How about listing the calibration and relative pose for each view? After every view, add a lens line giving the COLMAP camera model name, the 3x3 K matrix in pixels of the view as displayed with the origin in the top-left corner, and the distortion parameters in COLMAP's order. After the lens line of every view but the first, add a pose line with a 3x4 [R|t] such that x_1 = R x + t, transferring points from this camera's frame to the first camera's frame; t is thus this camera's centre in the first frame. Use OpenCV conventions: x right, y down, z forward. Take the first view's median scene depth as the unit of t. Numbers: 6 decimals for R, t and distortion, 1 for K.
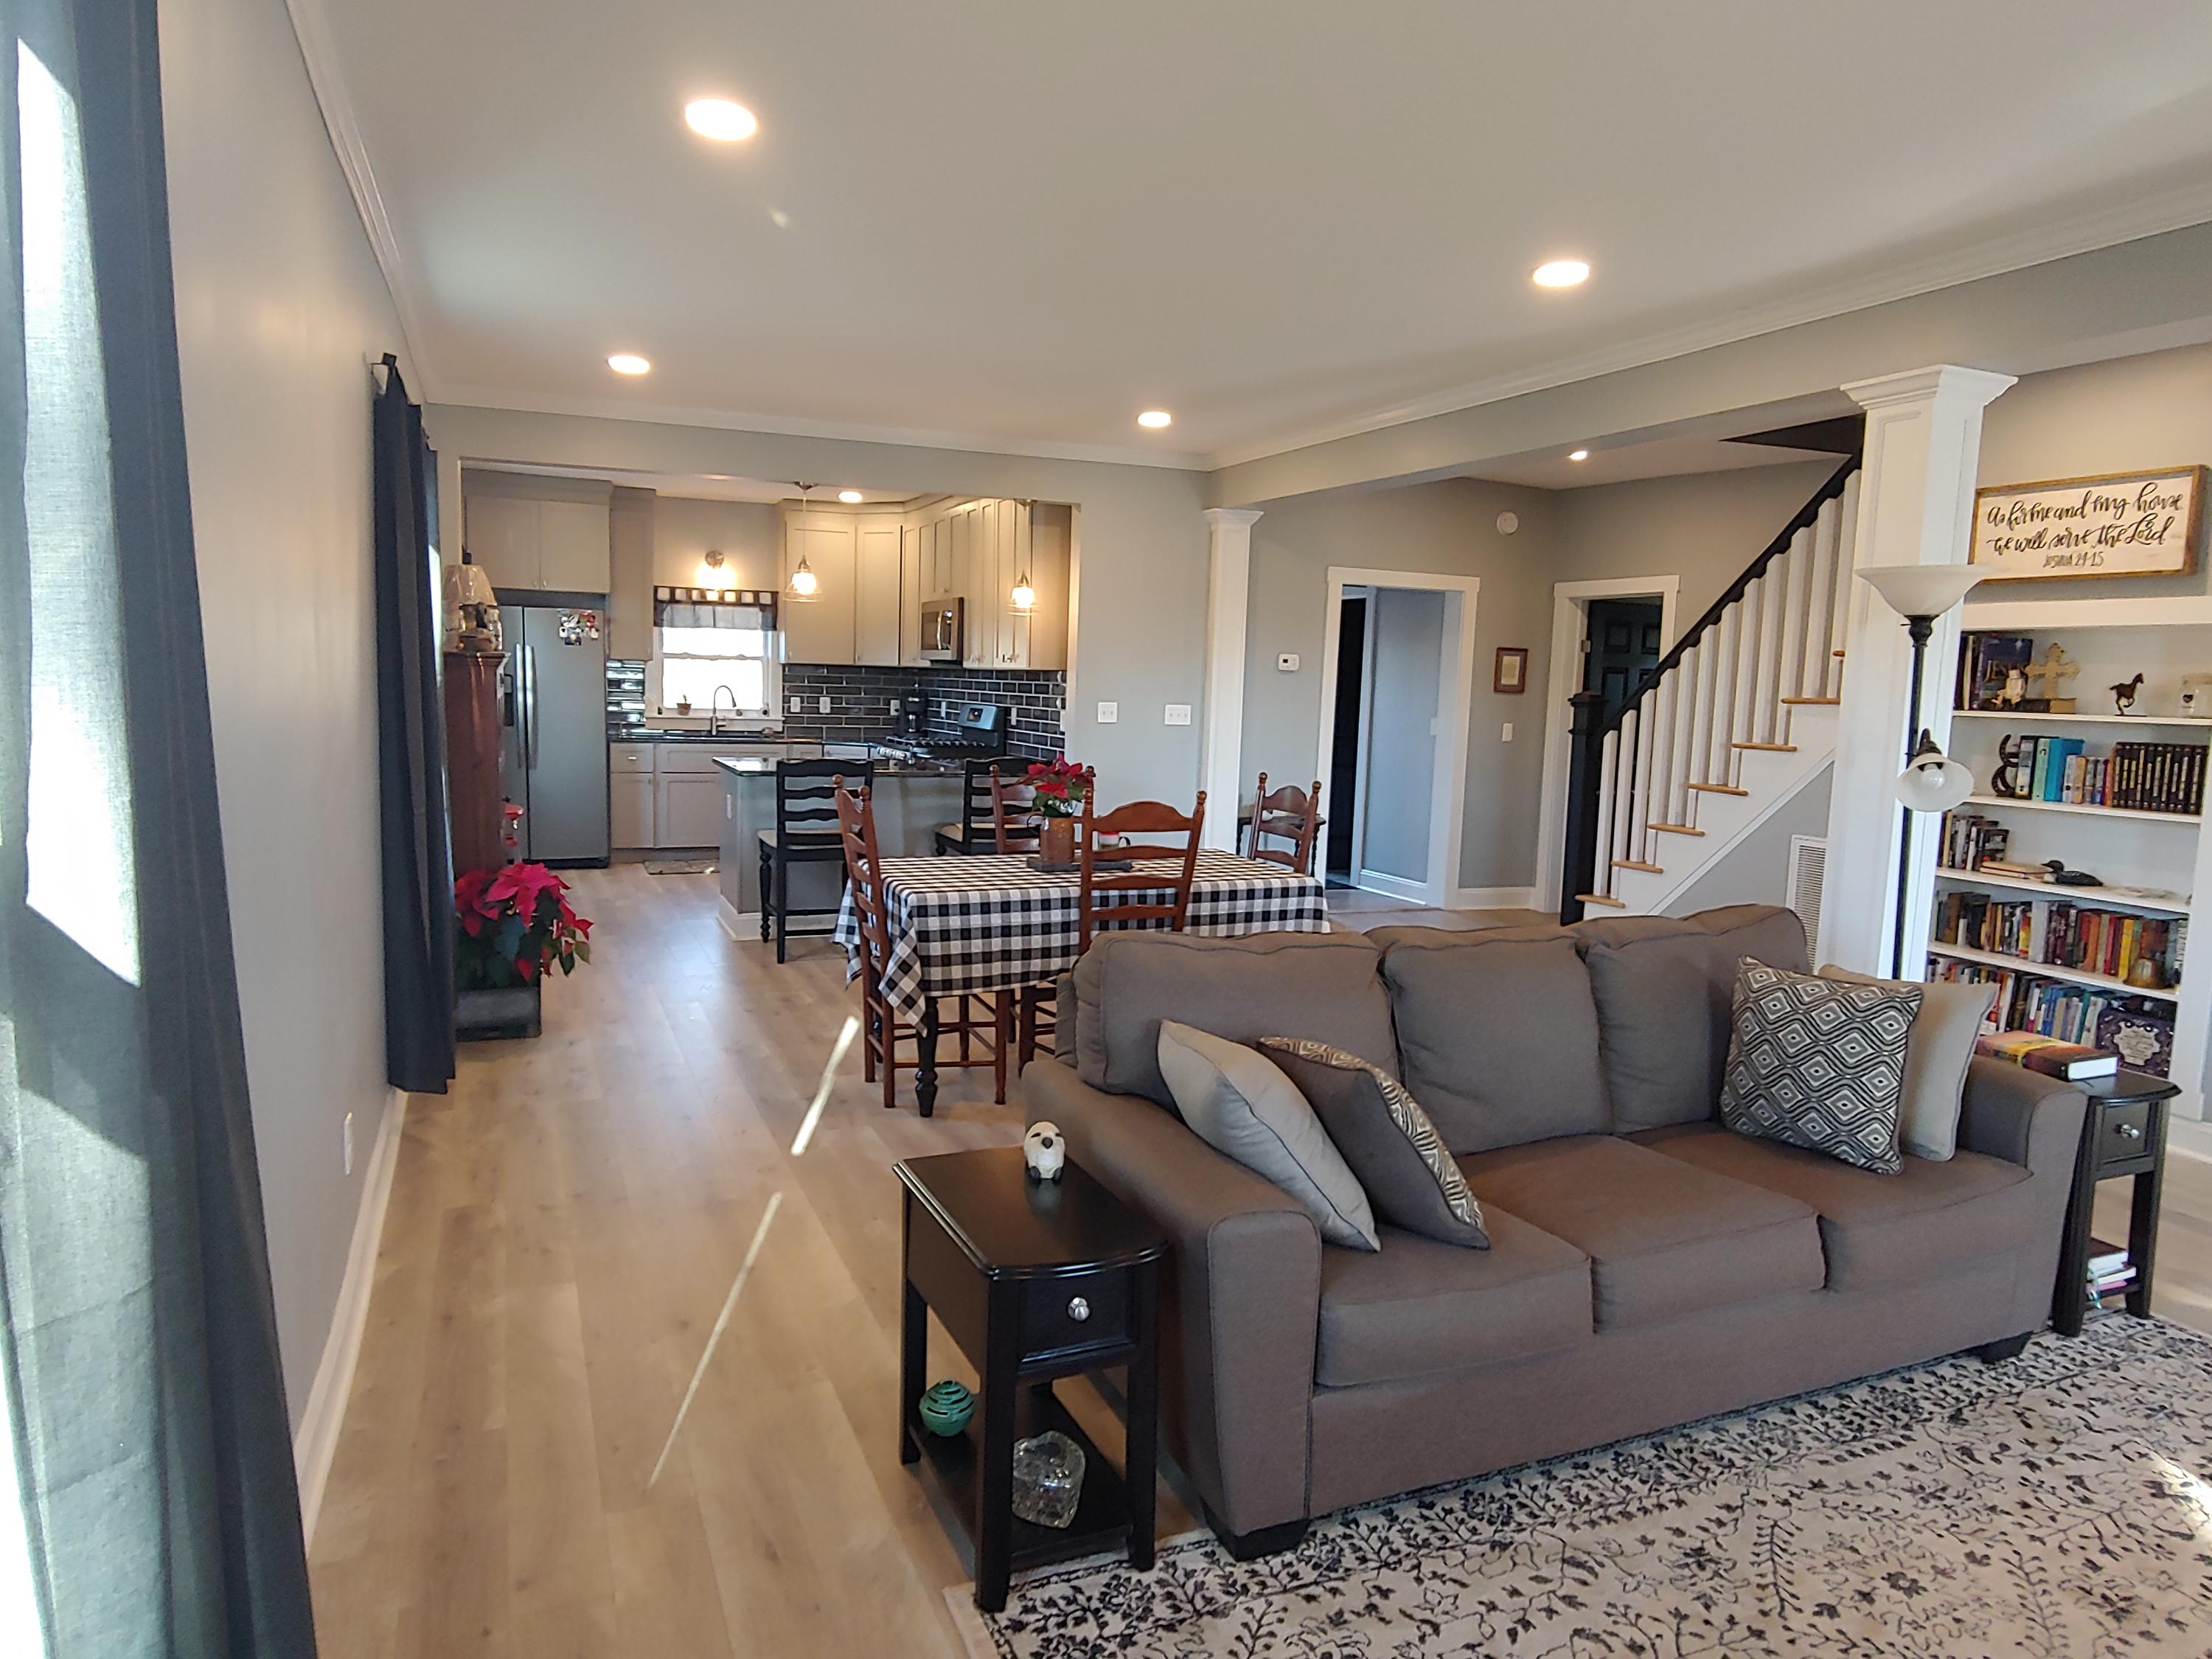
lens RADIAL K [[1366.2, 0, 1093.2], [0, 1366.2, 832.2], [0, 0, 1]] dist [-0.039626, 0.002451]
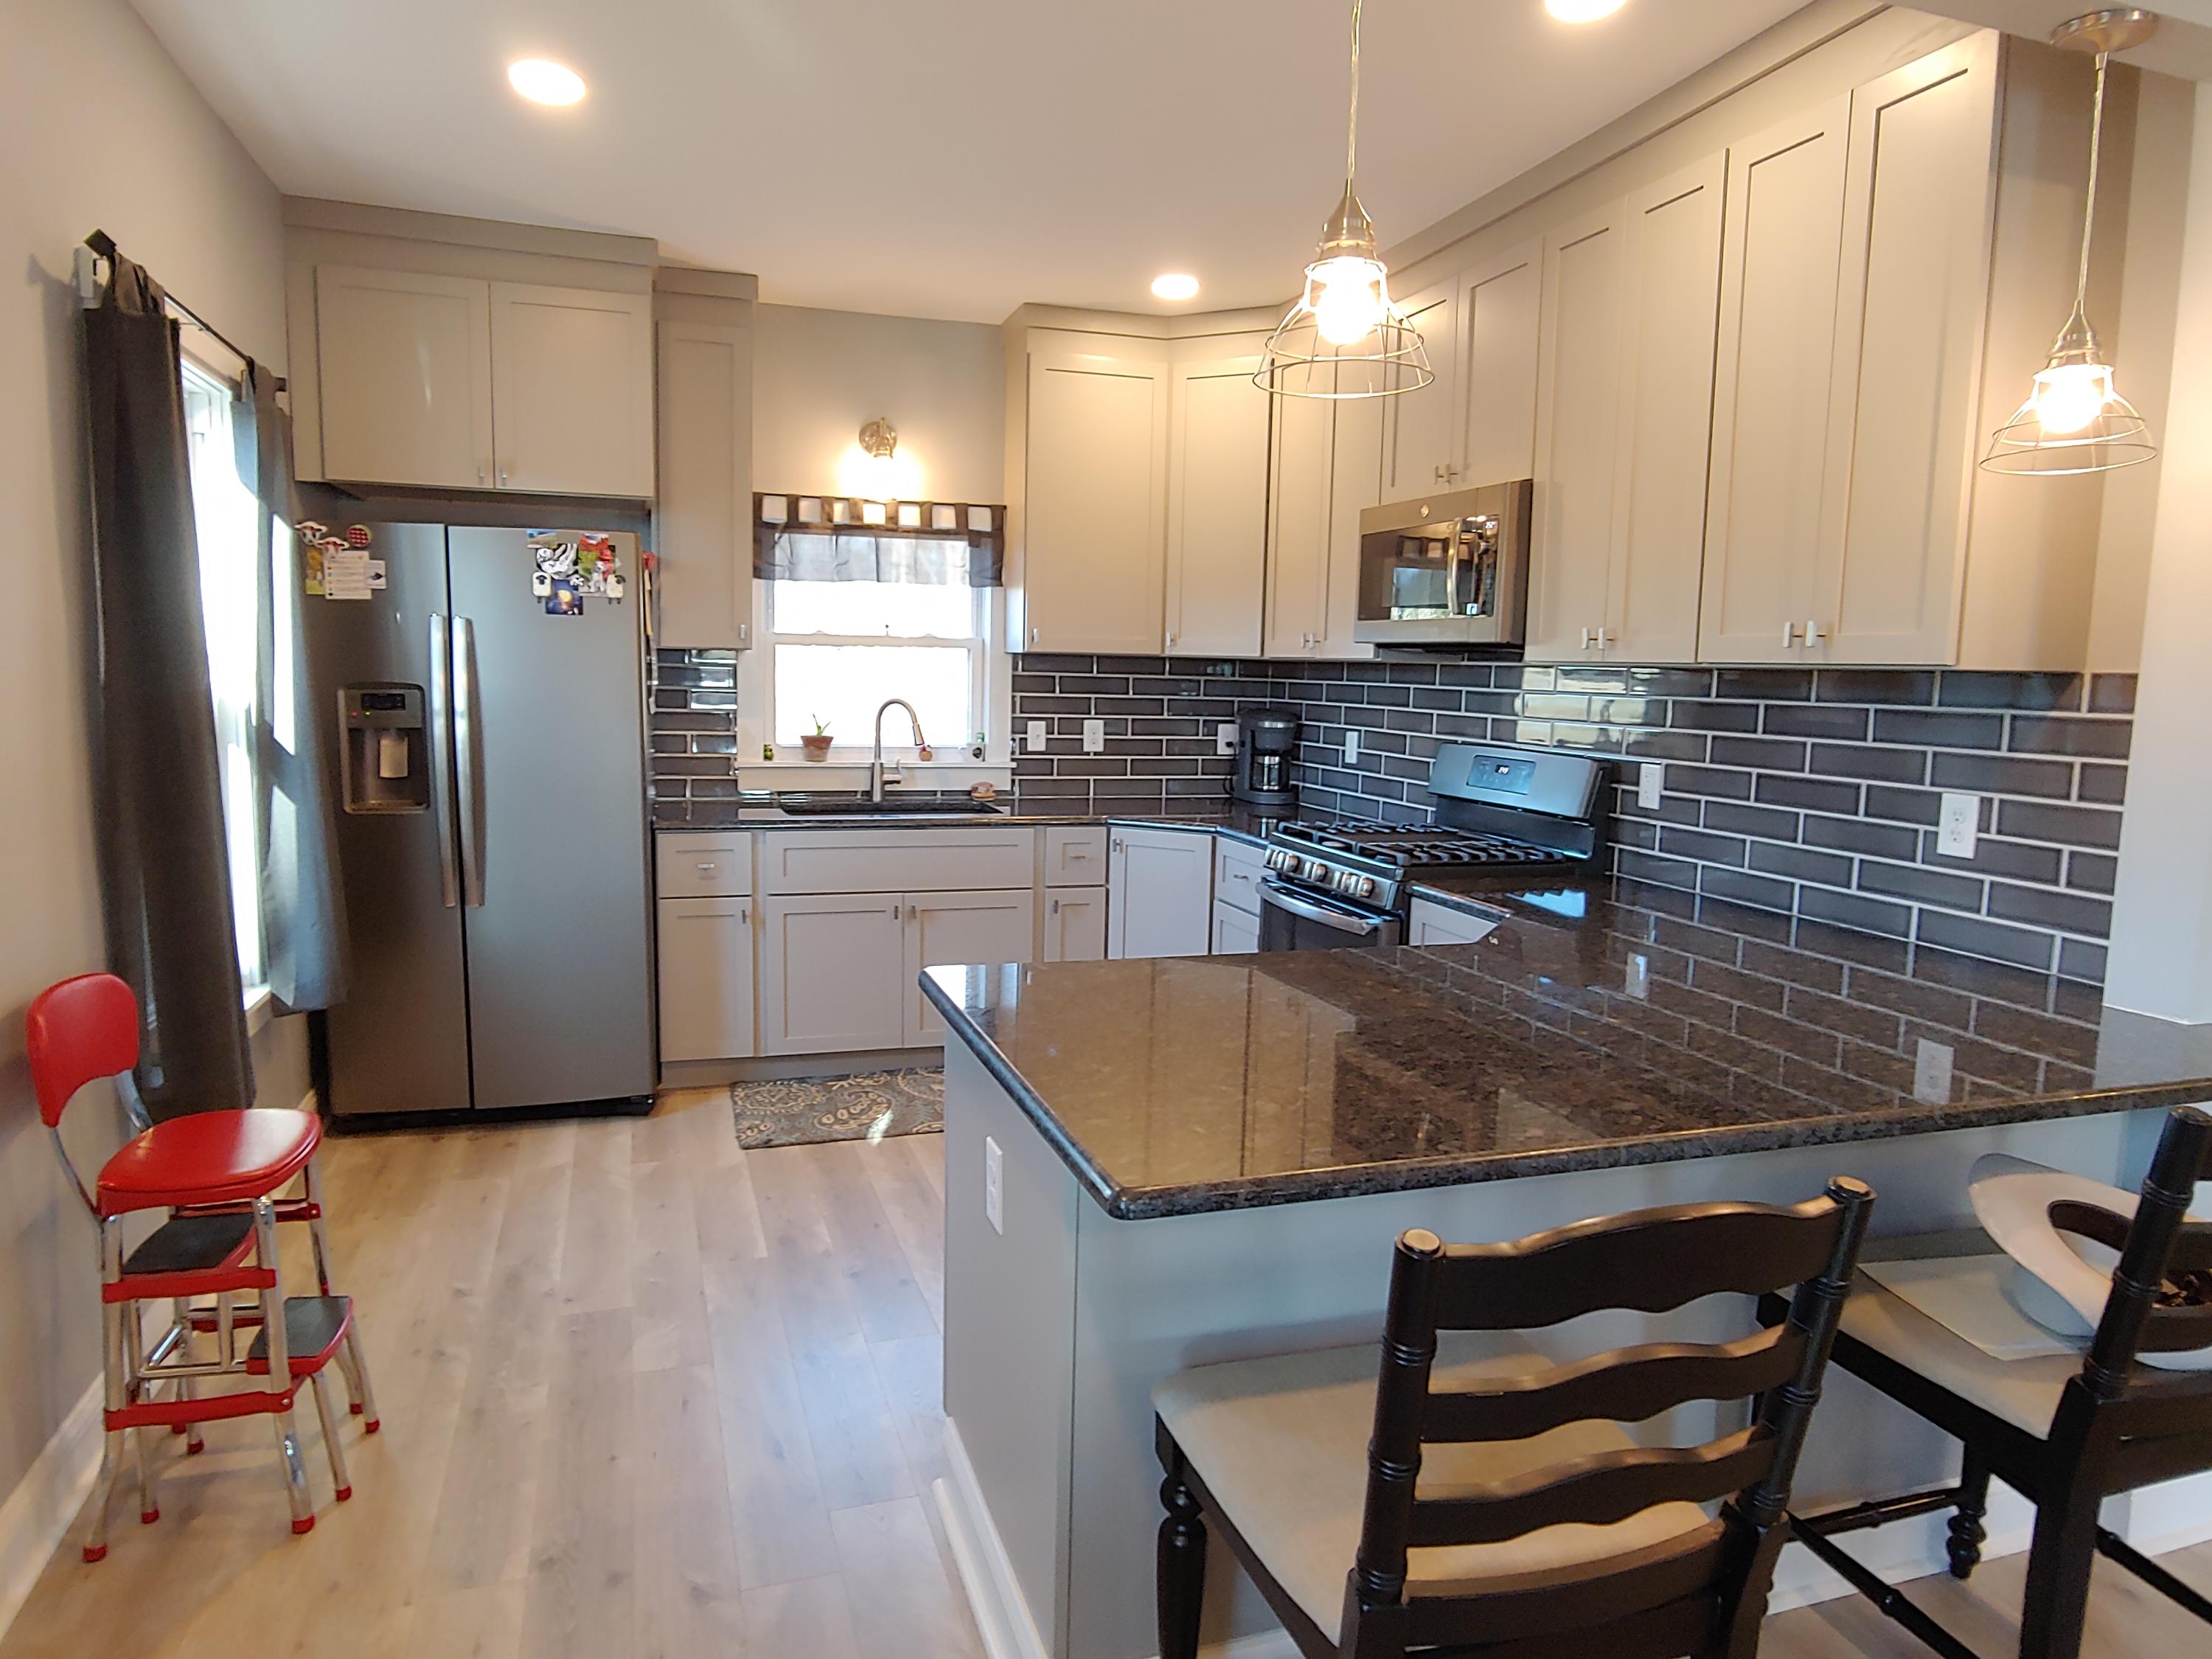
lens RADIAL K [[1366.2, 0, 1093.2], [0, 1366.2, 832.2], [0, 0, 1]] dist [-0.039626, 0.002451]
pose [[0.996455, 0.002640, -0.084091, -0.161530], [-0.001785, 0.999946, 0.010244, -0.066030], [0.084114, -0.010058, 0.996405, 0.524337]]
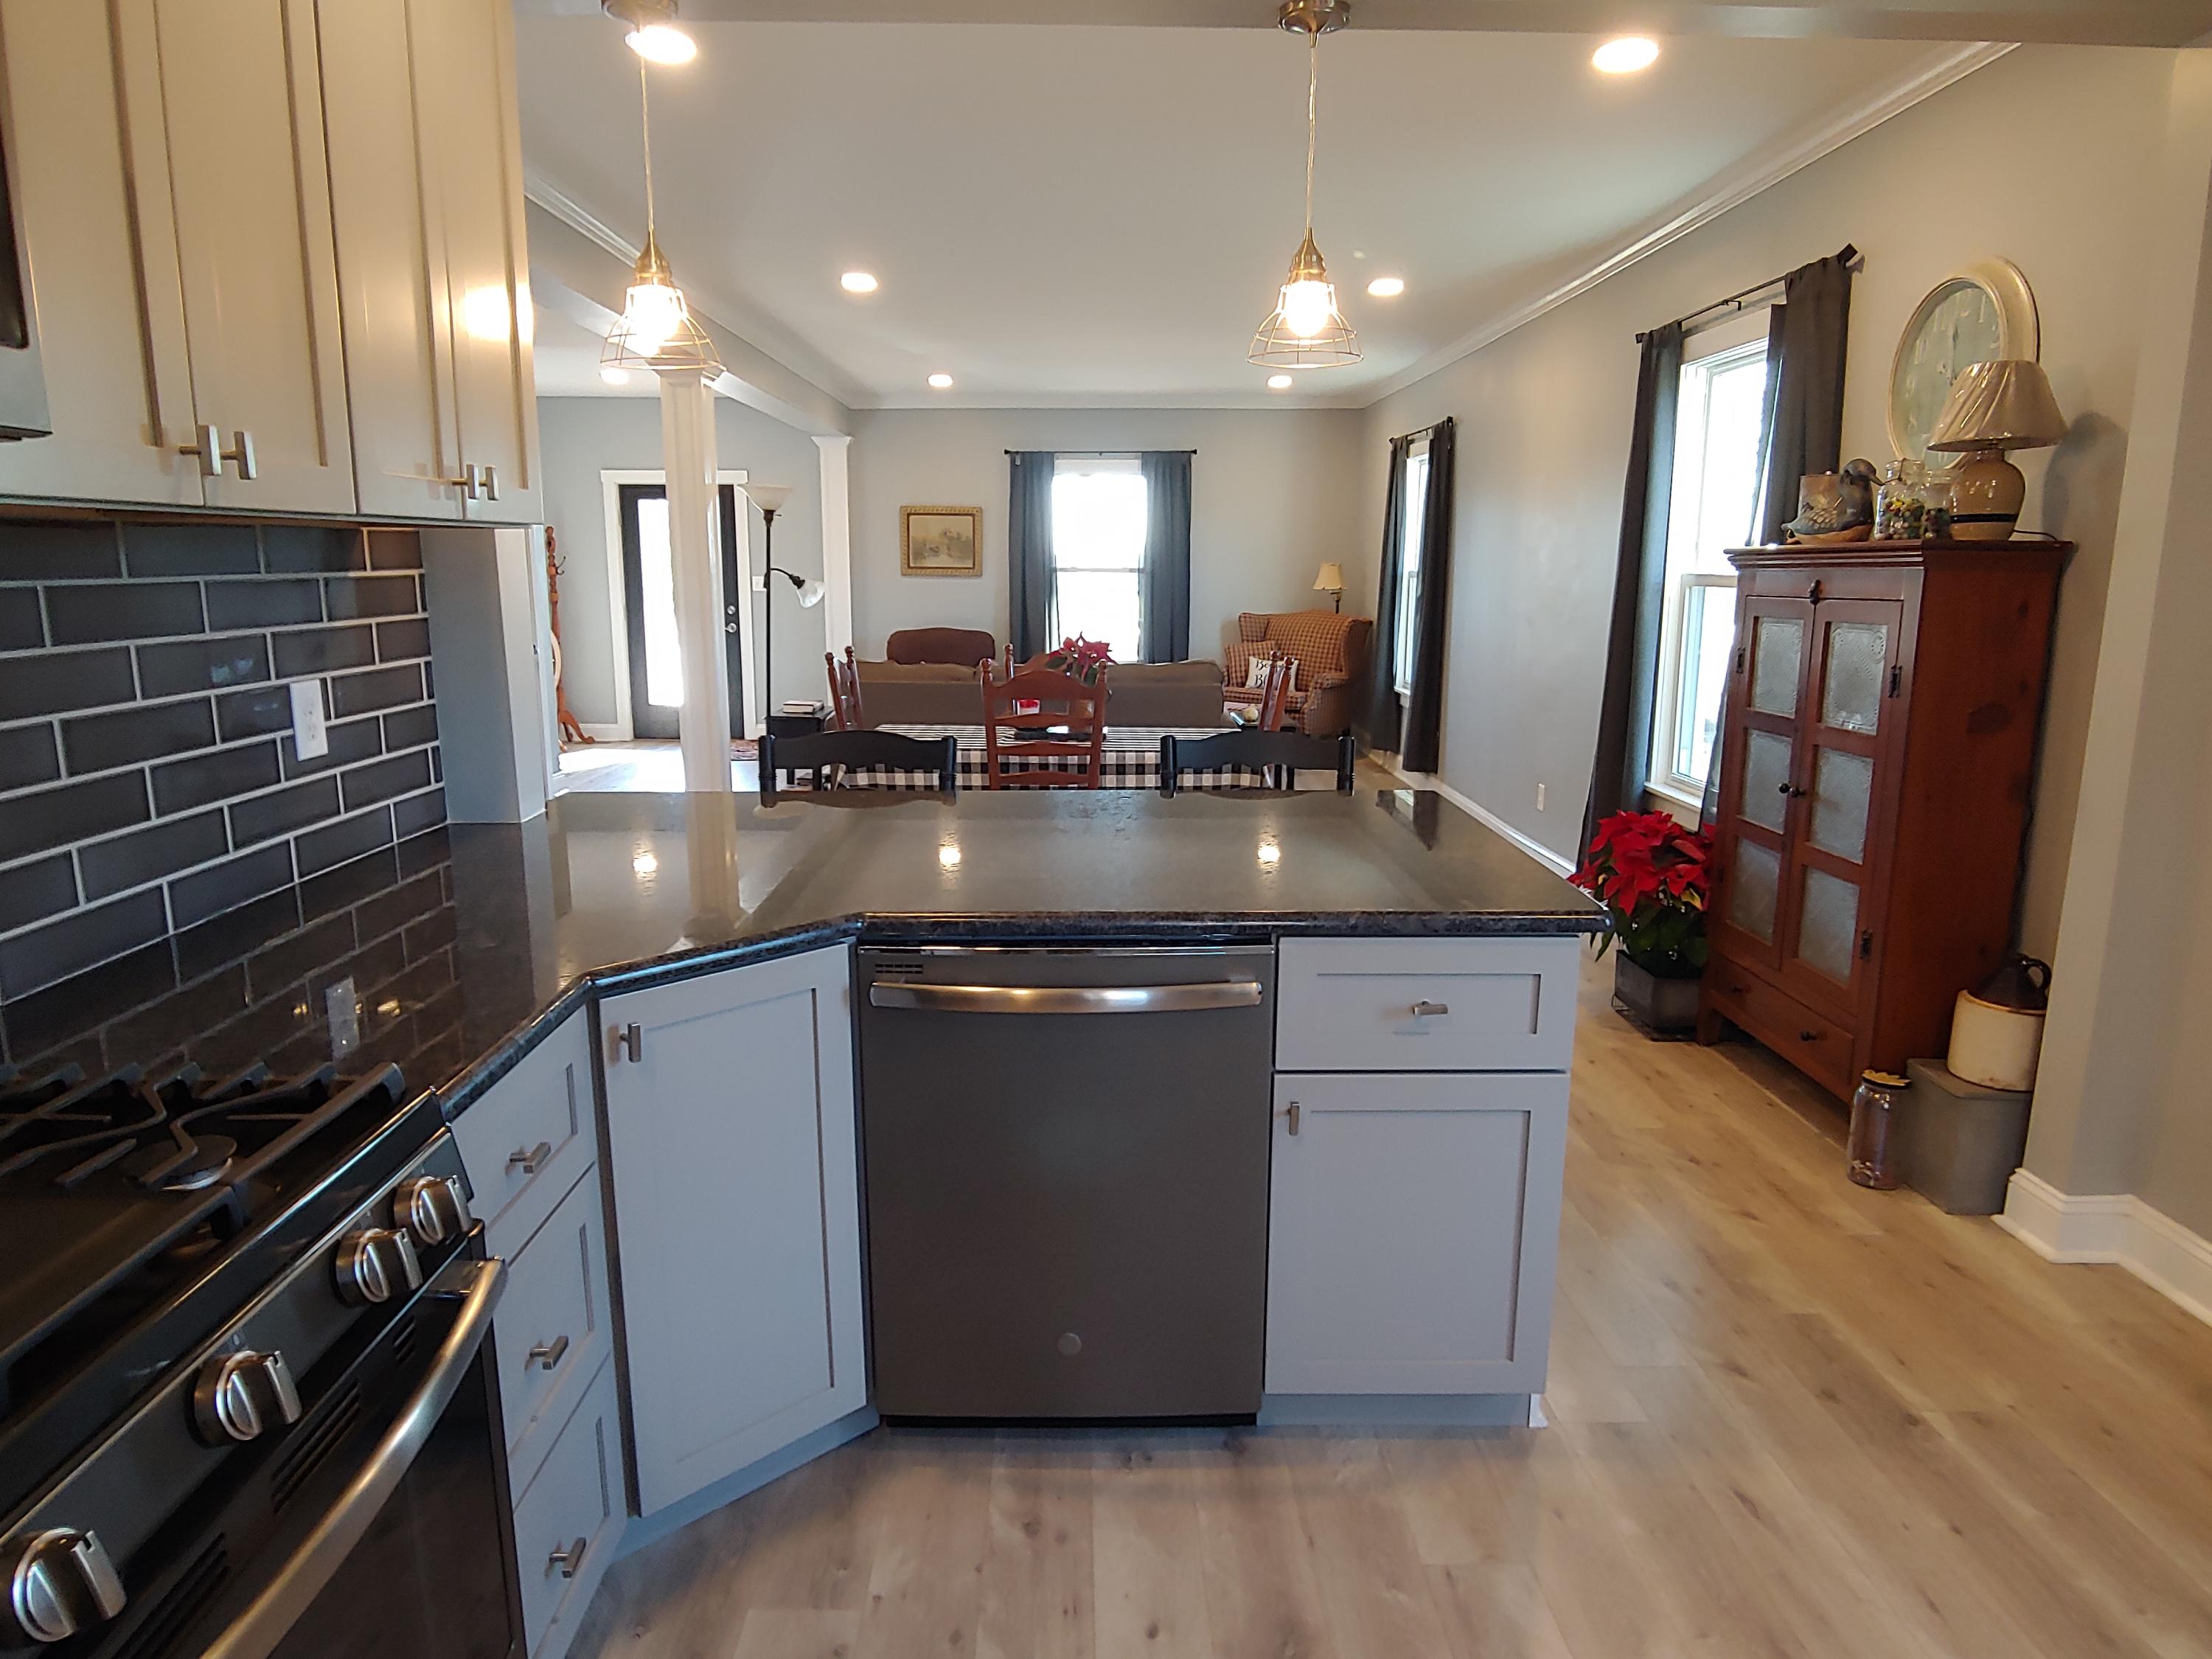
lens RADIAL K [[1366.2, 0, 1093.2], [0, 1366.2, 832.2], [0, 0, 1]] dist [-0.039626, 0.002451]
pose [[-0.923226, -0.104951, 0.369647, -0.207312], [0.012873, 0.952990, 0.302727, -0.107959], [-0.384041, 0.284244, -0.878475, 0.917031]]
